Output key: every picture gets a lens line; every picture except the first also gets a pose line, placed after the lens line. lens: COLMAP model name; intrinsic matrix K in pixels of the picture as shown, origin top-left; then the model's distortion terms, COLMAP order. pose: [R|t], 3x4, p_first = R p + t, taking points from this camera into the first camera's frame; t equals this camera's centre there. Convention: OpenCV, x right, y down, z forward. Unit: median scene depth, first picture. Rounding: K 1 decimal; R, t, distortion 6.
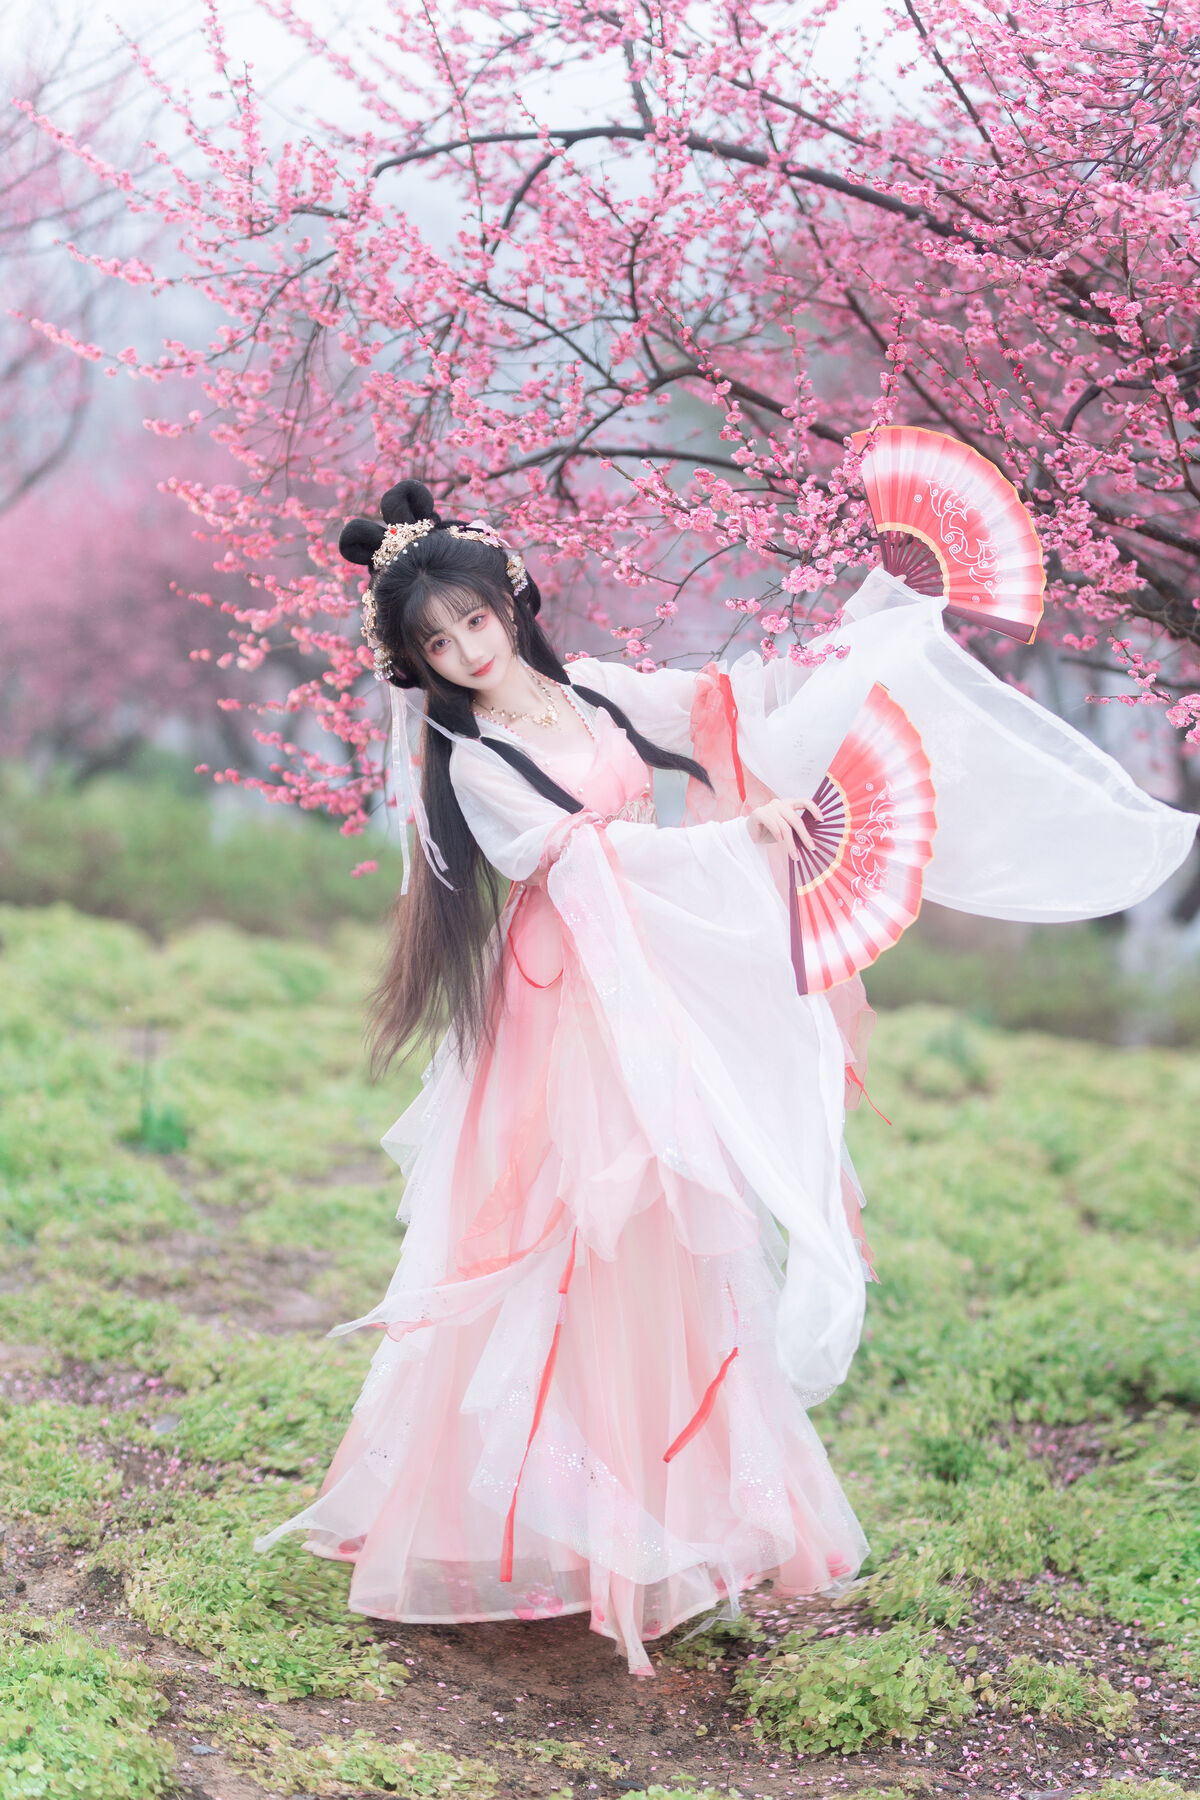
lens RADIAL K [[4419.3, 0, 467.0], [0, 4419.3, 901.8], [0, 0, 1]] dist [-0.062478, 1.636002]
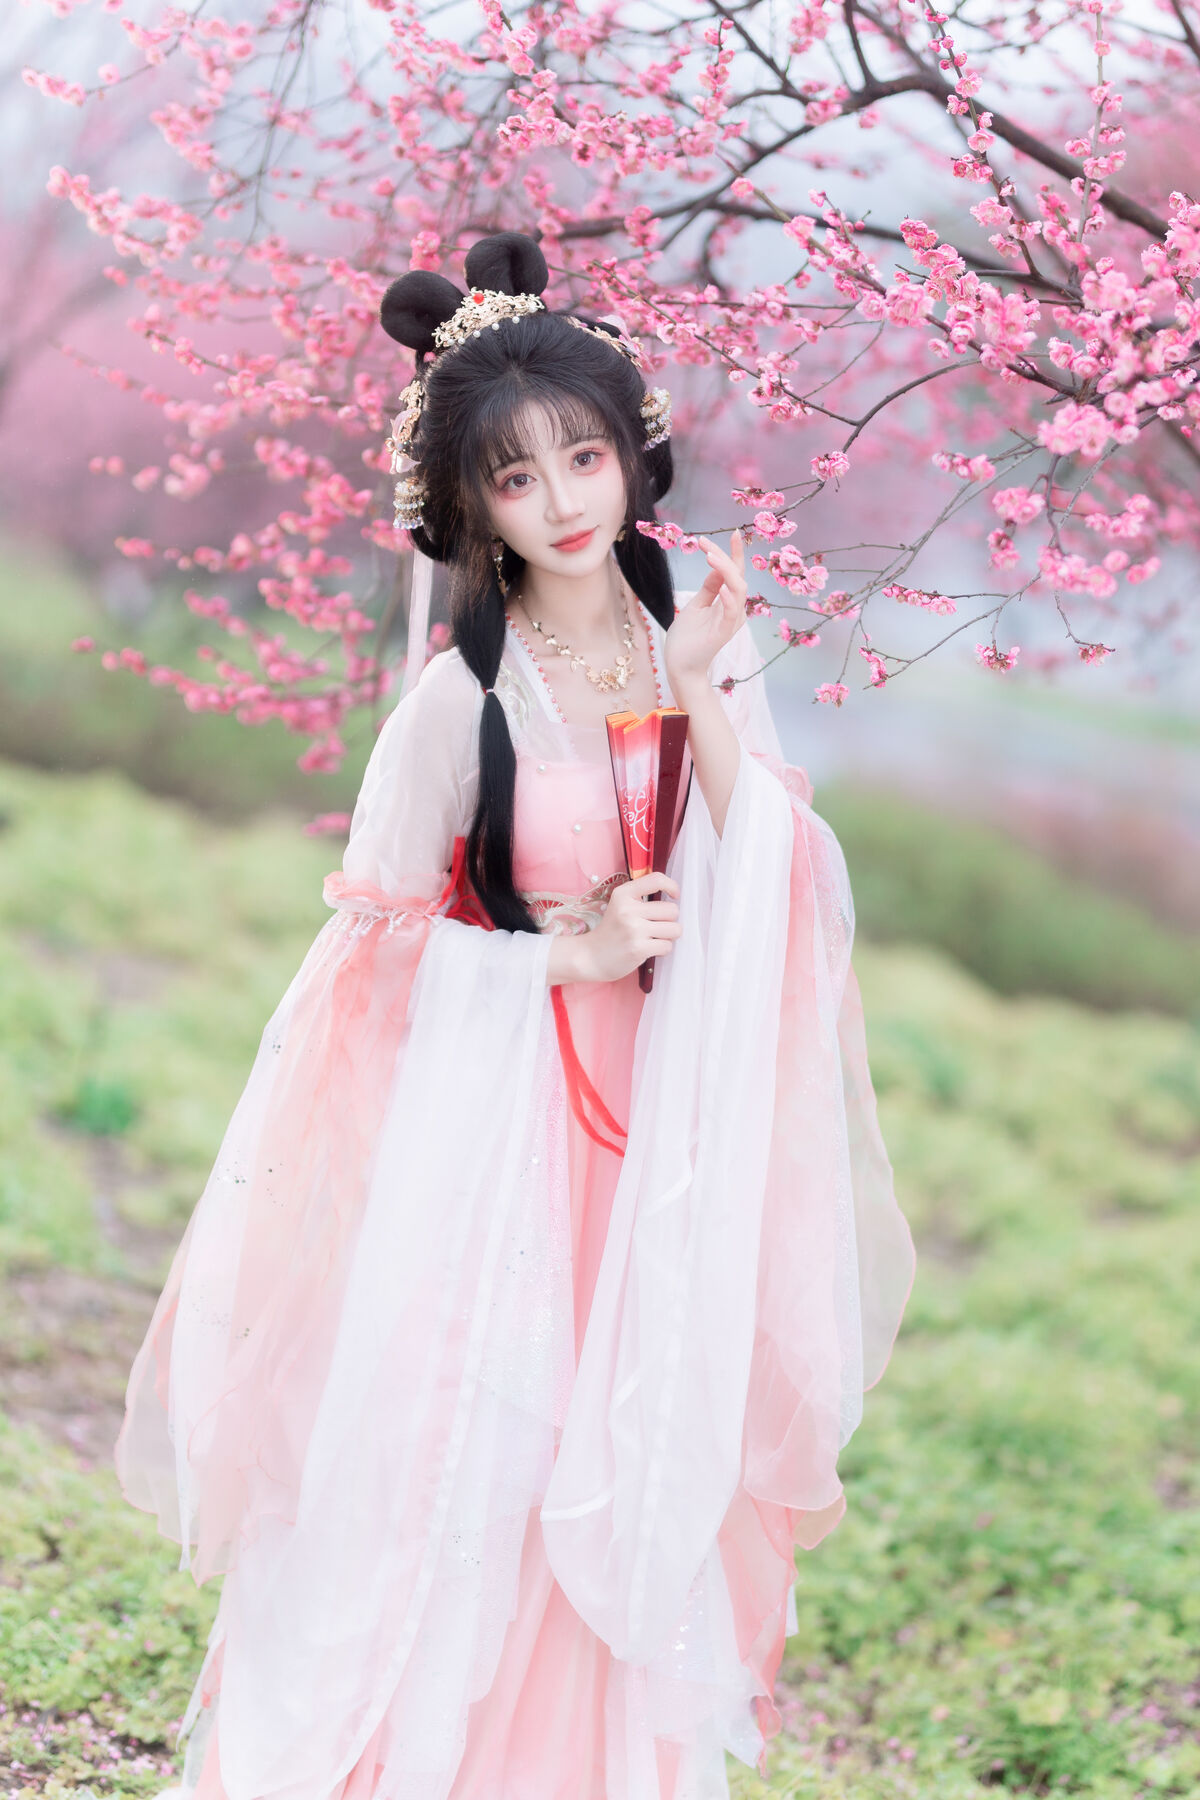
lens RADIAL K [[4326.8, 0, 645.5], [0, 4326.8, 715.6], [0, 0, 1]] dist [0.087168, 0.885051]
pose [[0.994527, 0.104045, -0.009563, 0.029256], [-0.104144, 0.994507, -0.010516, -0.024591], [0.008417, 0.011454, 0.999899, 0.427057]]
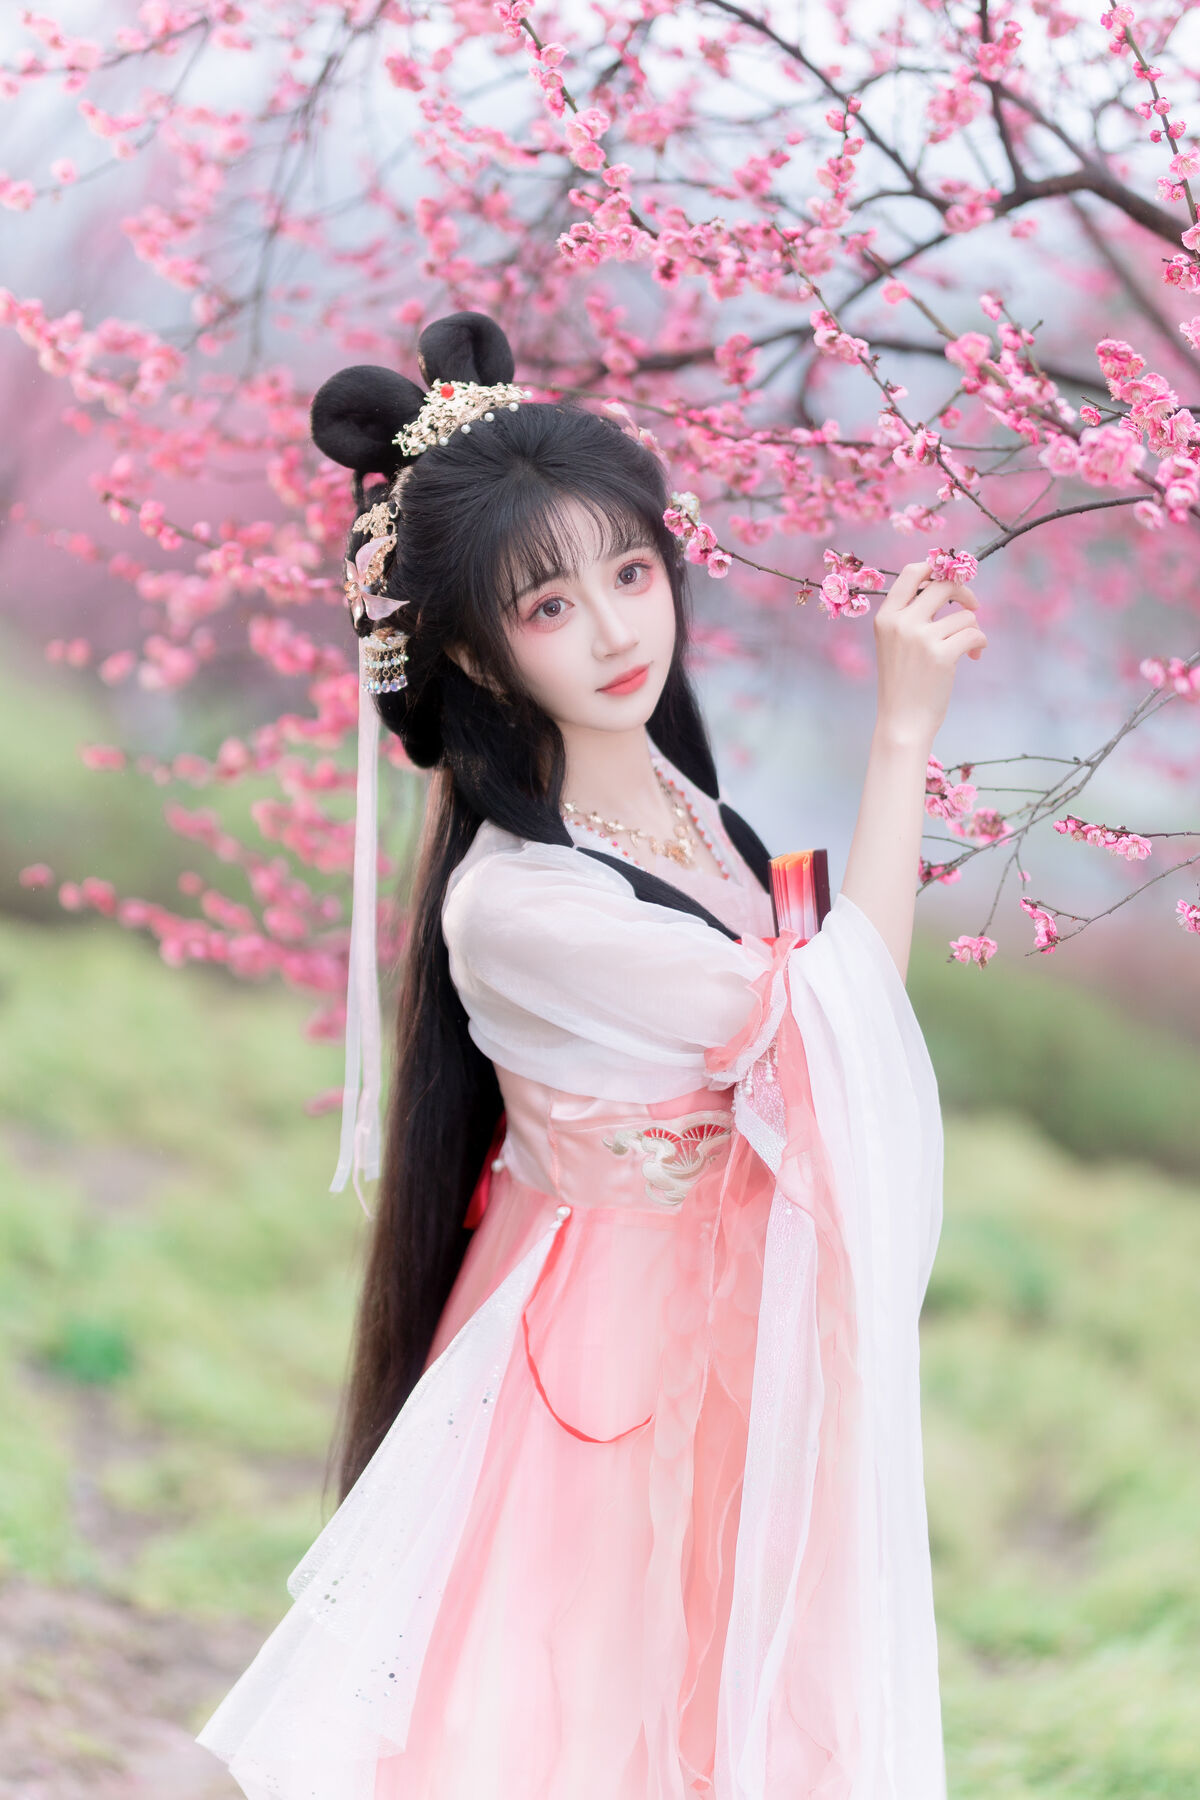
lens RADIAL K [[4291.1, 0, 630.0], [0, 4291.1, 672.1], [0, 0, 1]] dist [0.194865, -1.114564]
pose [[0.994355, 0.103628, -0.022768, 0.018259], [-0.104525, 0.993612, -0.042542, -0.043936], [0.018214, 0.044682, 0.998835, 0.562428]]
